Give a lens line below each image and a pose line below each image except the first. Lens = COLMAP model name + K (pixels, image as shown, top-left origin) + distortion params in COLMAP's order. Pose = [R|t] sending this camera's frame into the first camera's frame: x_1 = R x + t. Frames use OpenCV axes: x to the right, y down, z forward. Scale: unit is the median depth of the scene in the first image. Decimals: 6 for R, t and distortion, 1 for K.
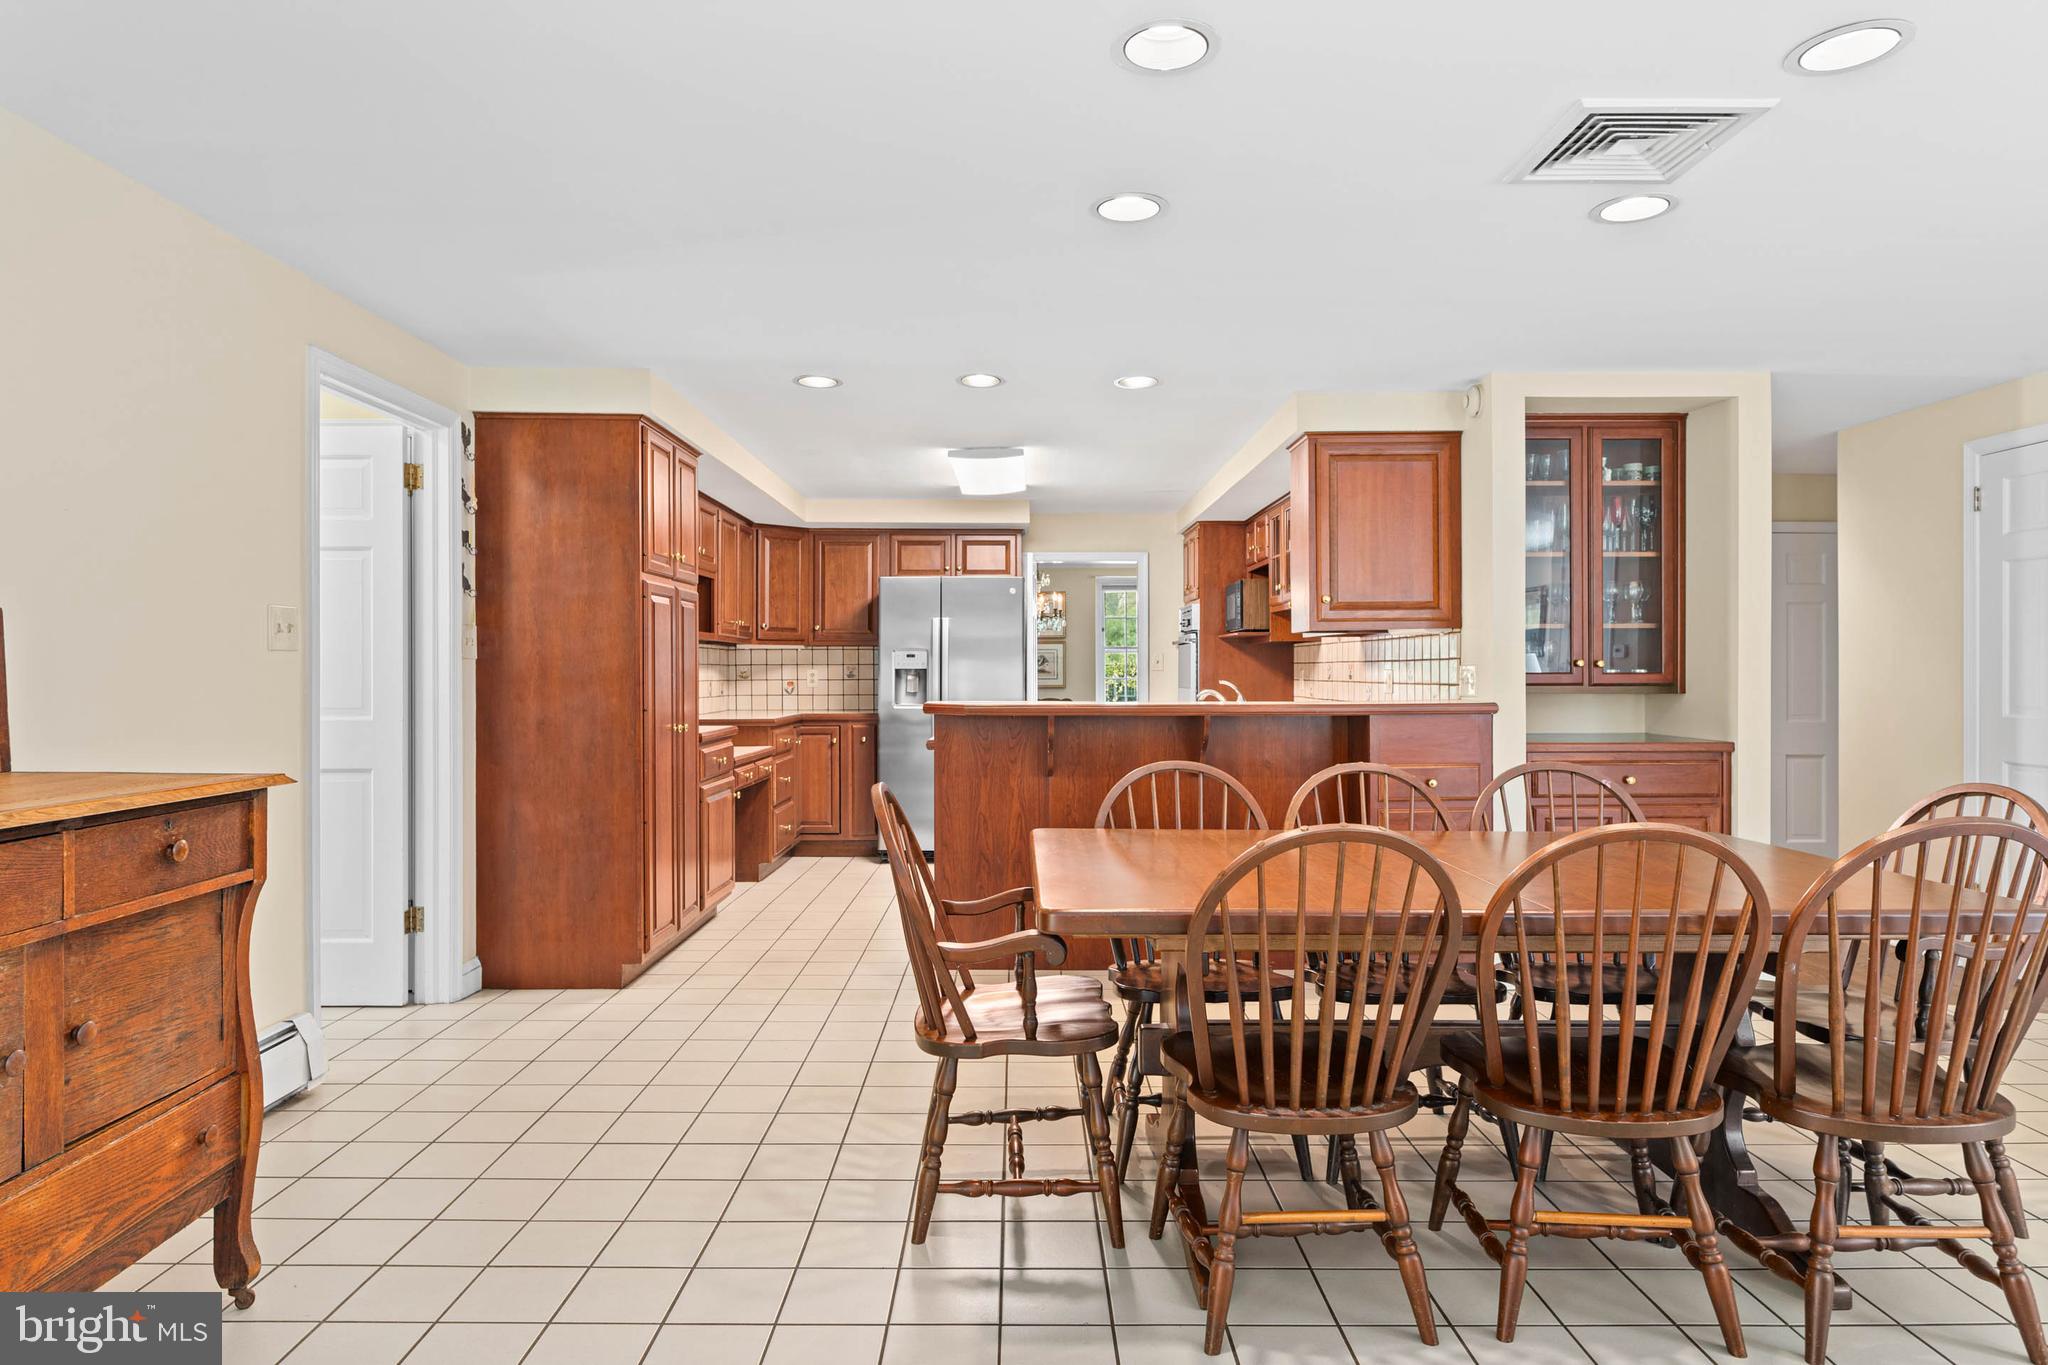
lens RADIAL K [[1191.4, 0, 1023.2], [0, 1191.4, 677.0], [0, 0, 1]] dist [-0.000928, 0.000028]
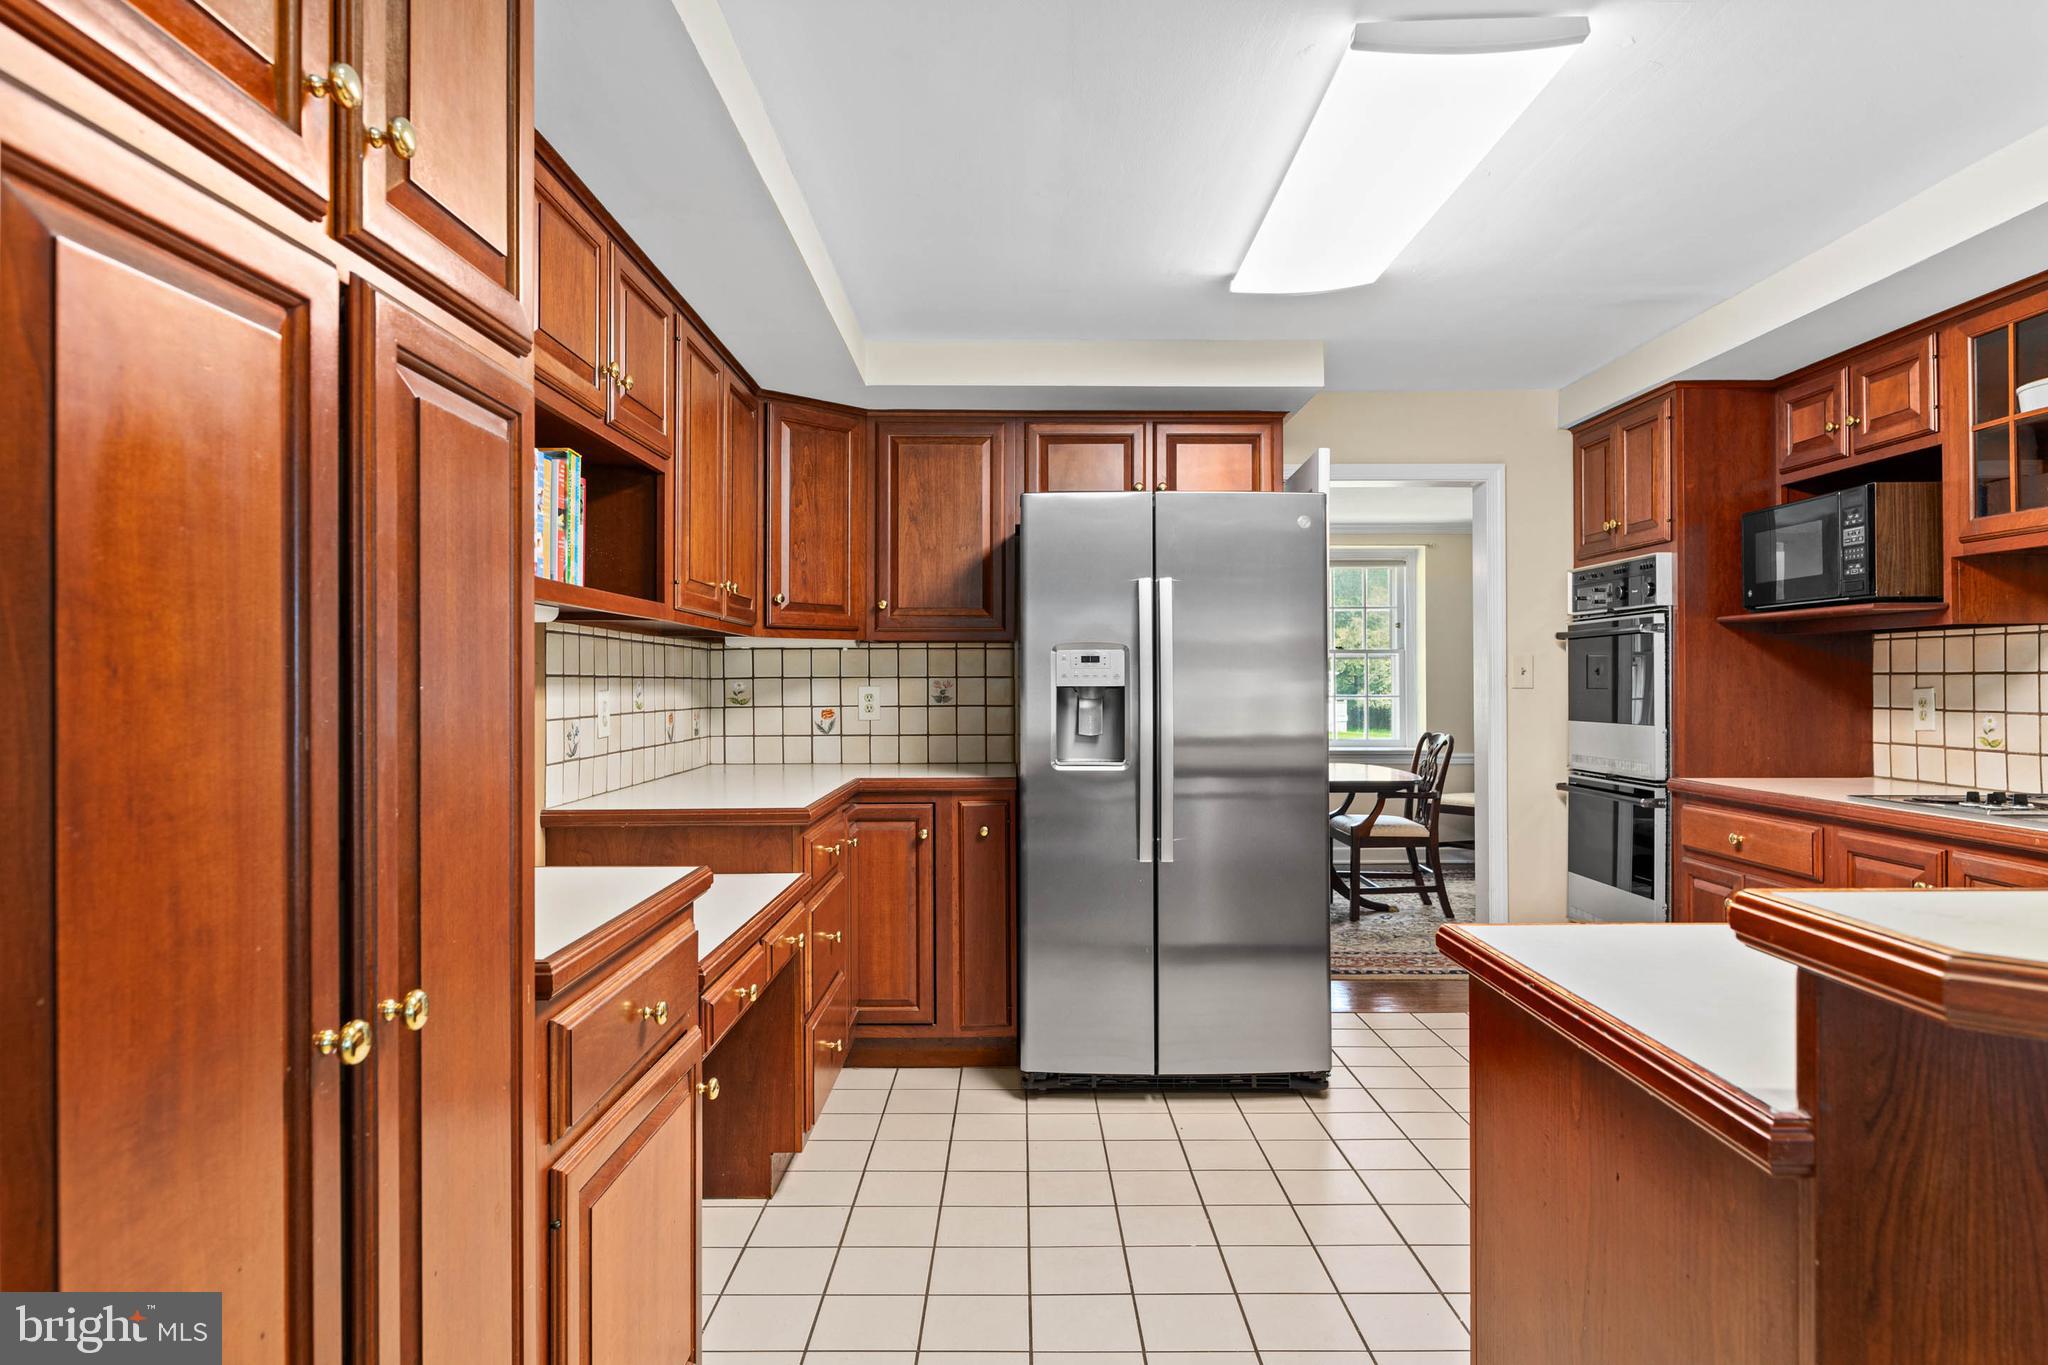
lens RADIAL K [[1198.8, 0, 1011.2], [0, 1198.8, 674.4], [0, 0, 1]] dist [0.001274, -0.001429]
pose [[0.999925, -0.000738, -0.012190, -0.119774], [0.000604, 0.999939, -0.011061, -0.006538], [0.012198, 0.011053, 0.999865, 0.524122]]
